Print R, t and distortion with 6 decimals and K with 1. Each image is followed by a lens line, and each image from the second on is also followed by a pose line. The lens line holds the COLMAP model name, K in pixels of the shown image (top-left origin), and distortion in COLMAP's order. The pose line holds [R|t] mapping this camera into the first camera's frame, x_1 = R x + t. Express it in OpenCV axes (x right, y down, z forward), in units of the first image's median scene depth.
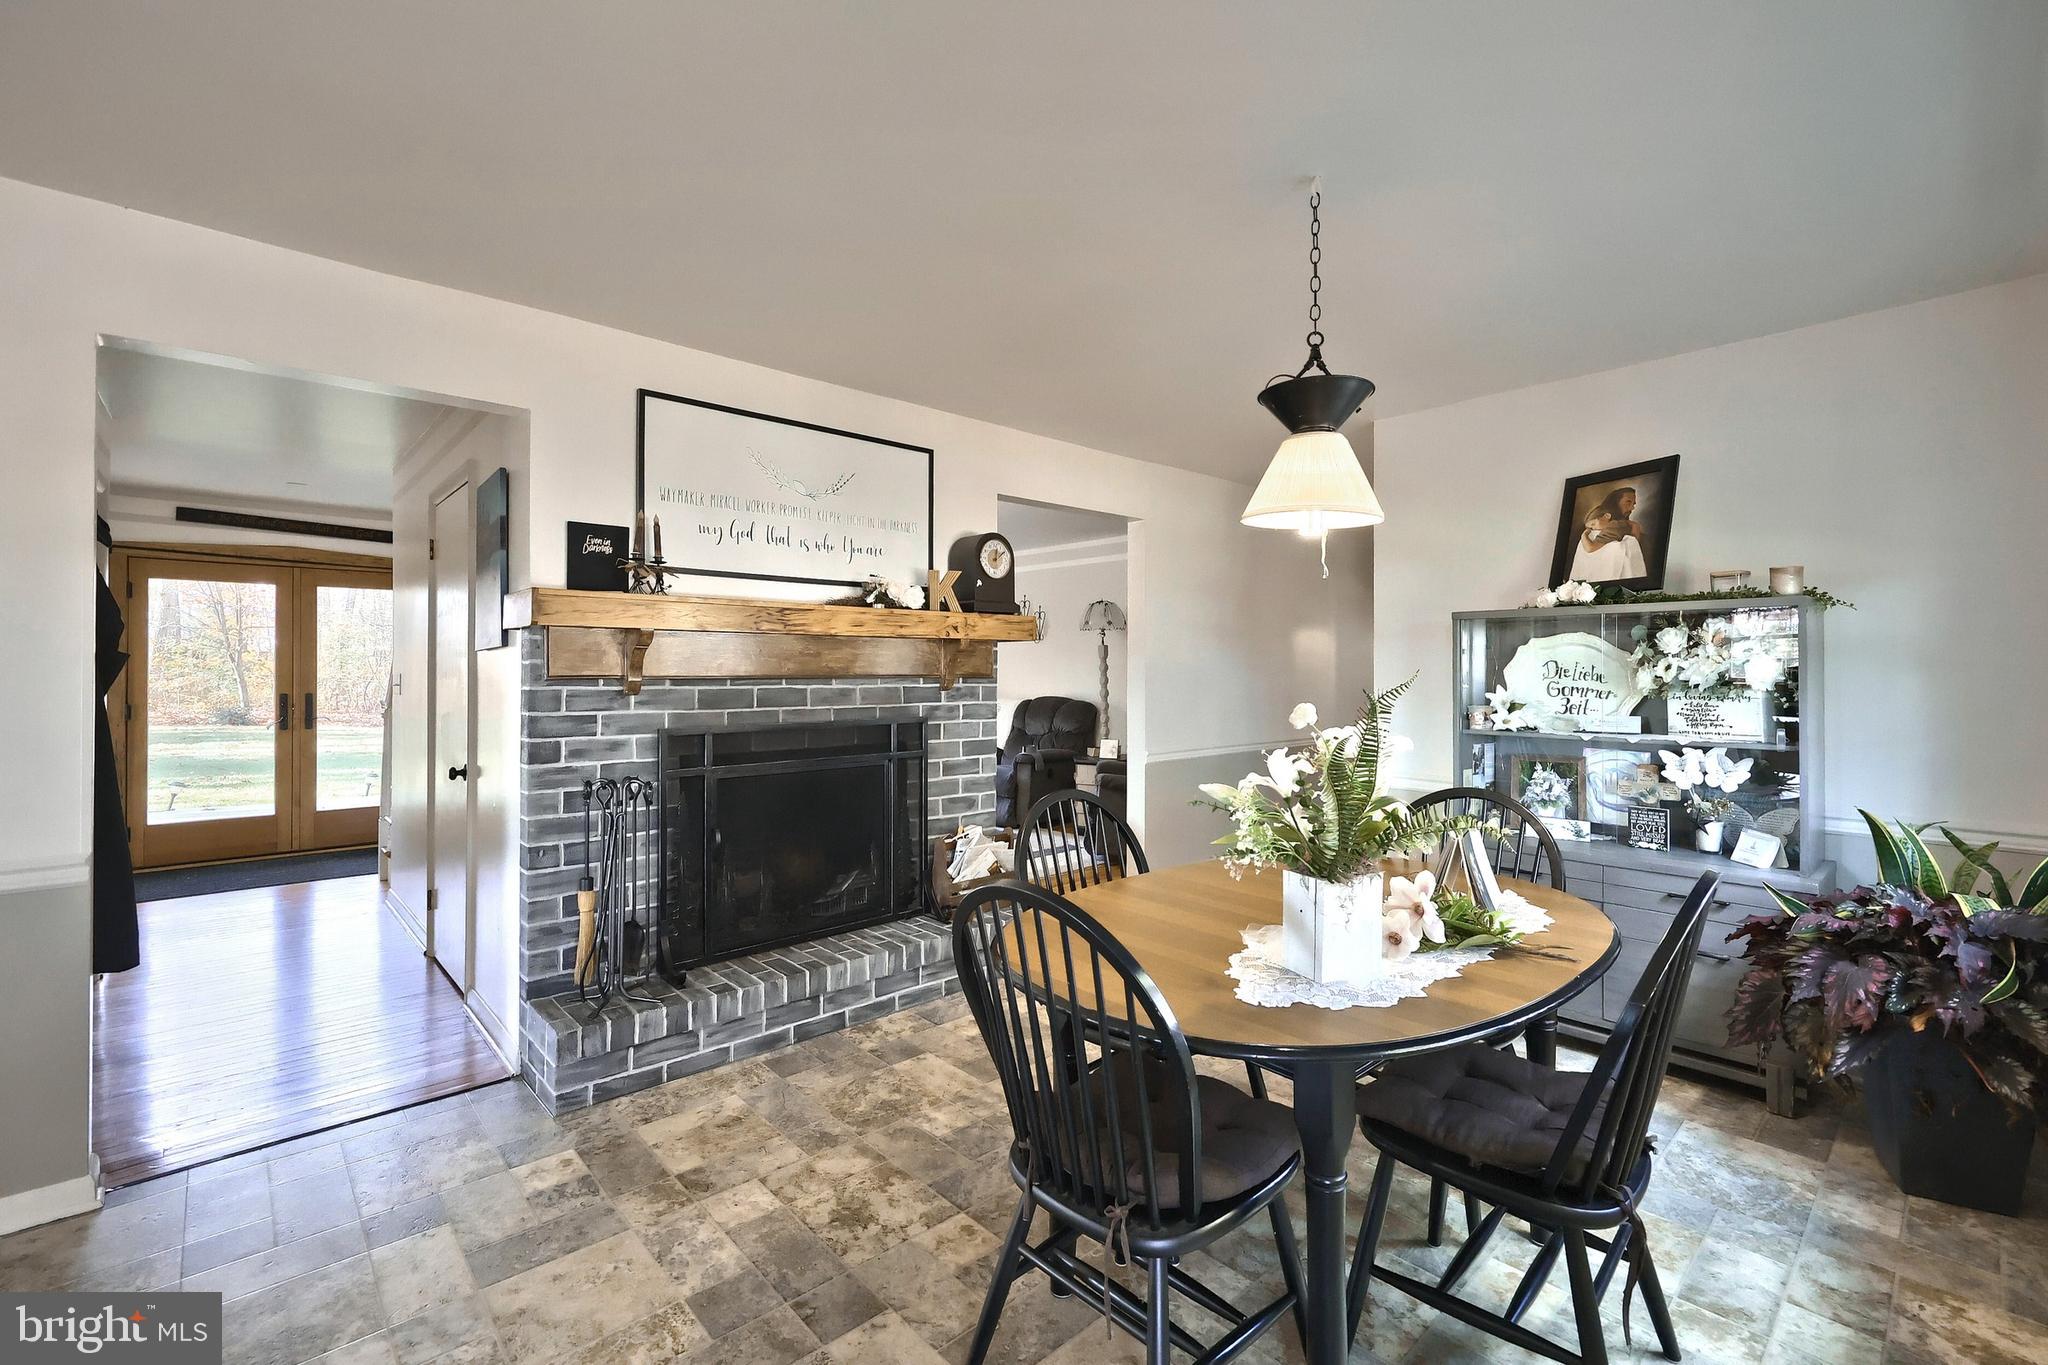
lens RADIAL K [[825.1, 0, 1017.2], [0, 825.1, 680.4], [0, 0, 1]] dist [0.003260, 0.000800]
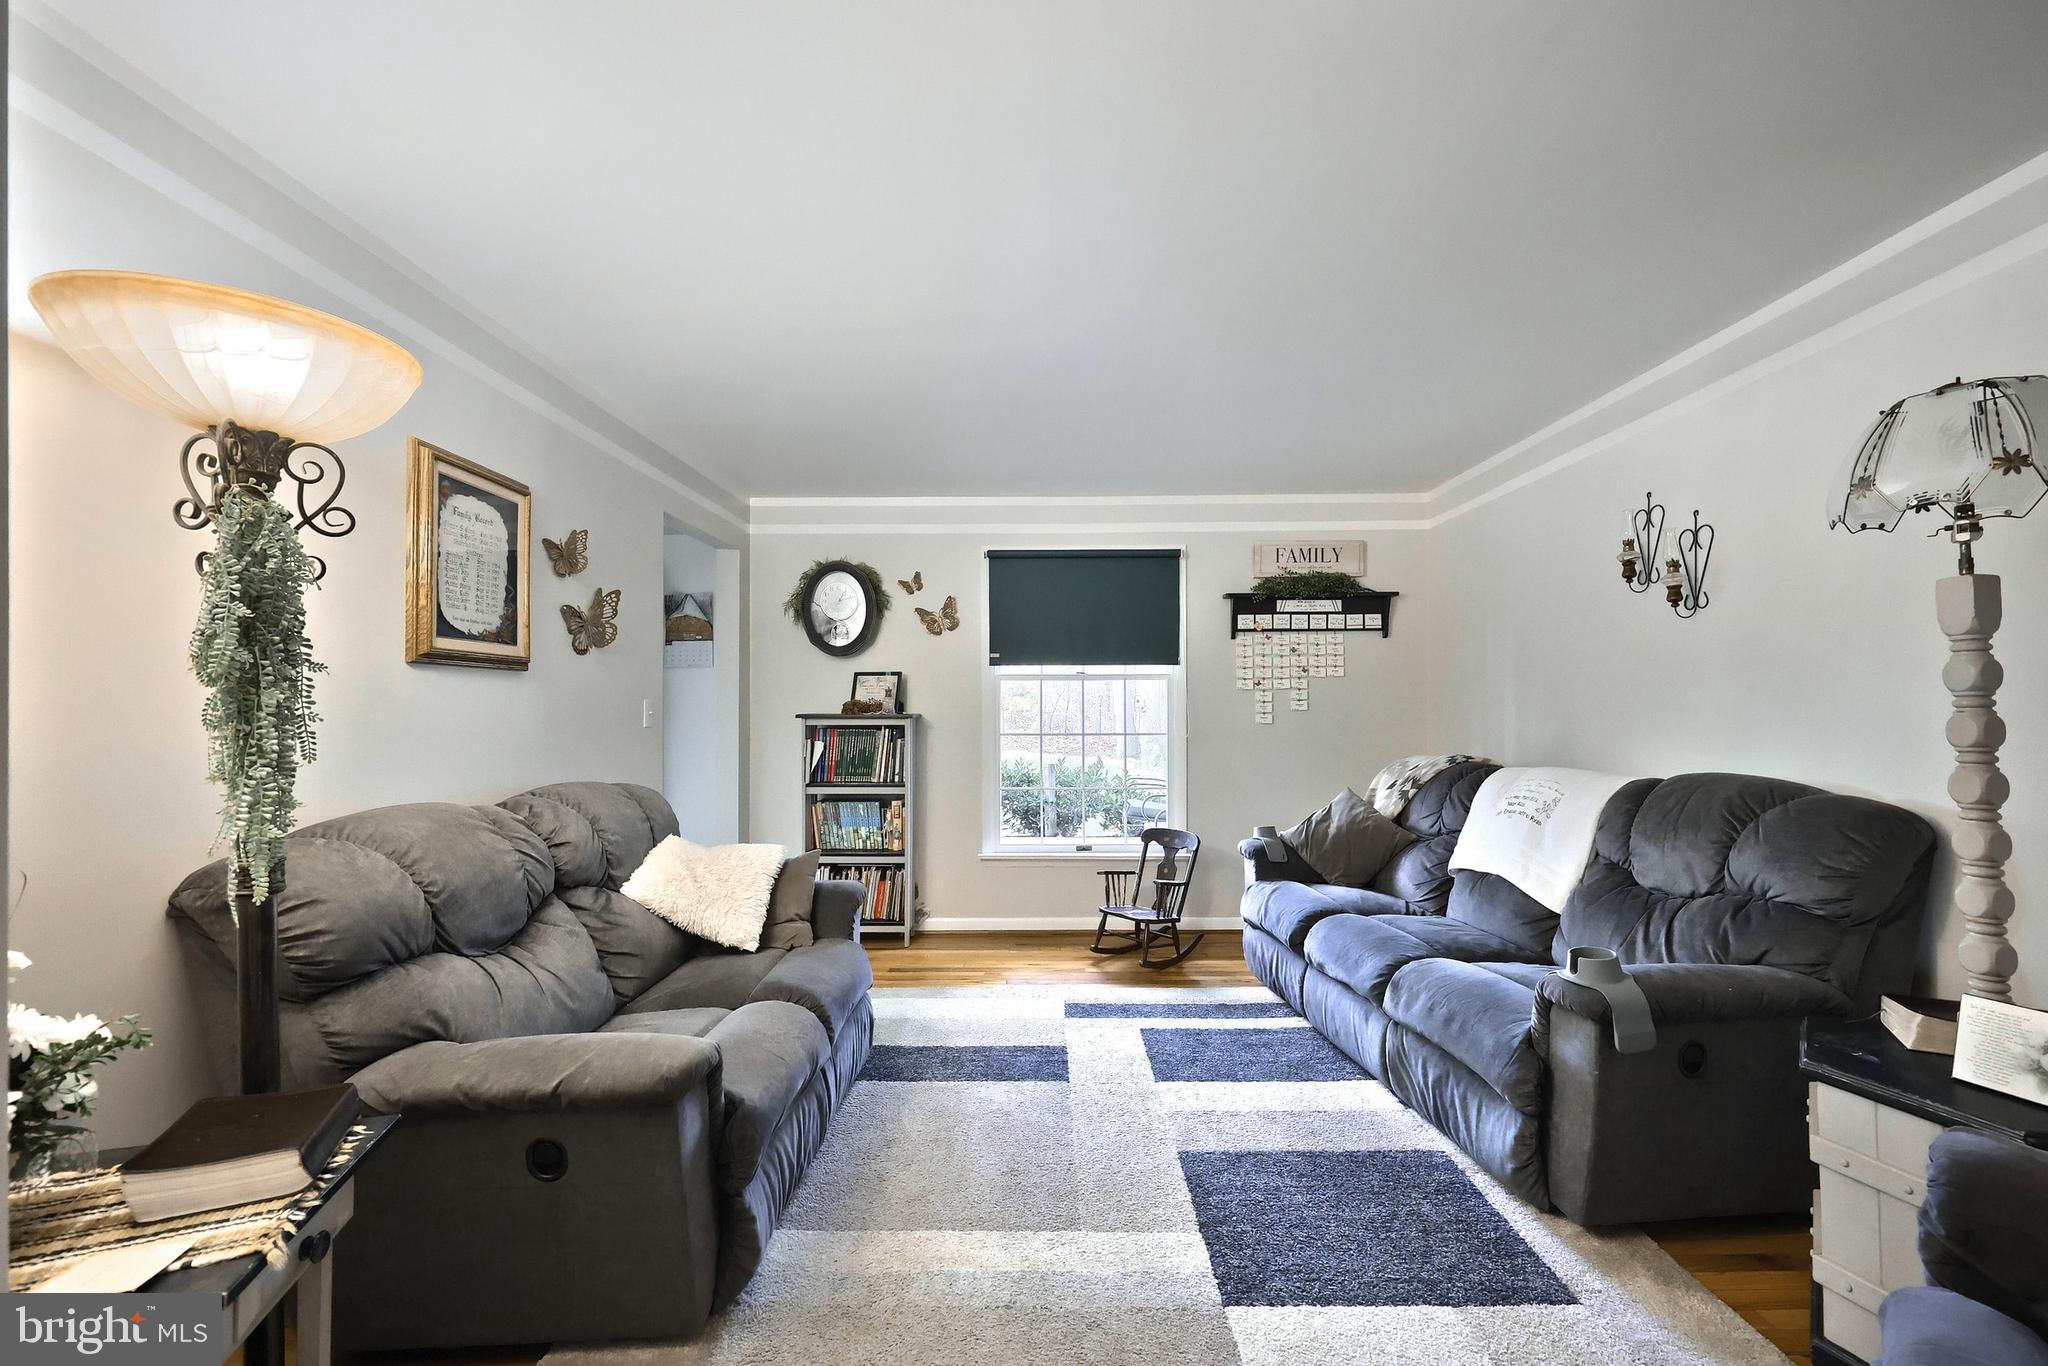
lens RADIAL K [[825.1, 0, 1031.3], [0, 825.1, 698.8], [0, 0, 1]] dist [0.003260, 0.000800]
pose [[0.735198, -0.011553, -0.677753, 0.066678], [-0.001627, 0.999822, -0.018807, -0.004707], [0.677850, 0.014930, 0.735049, 0.637343]]
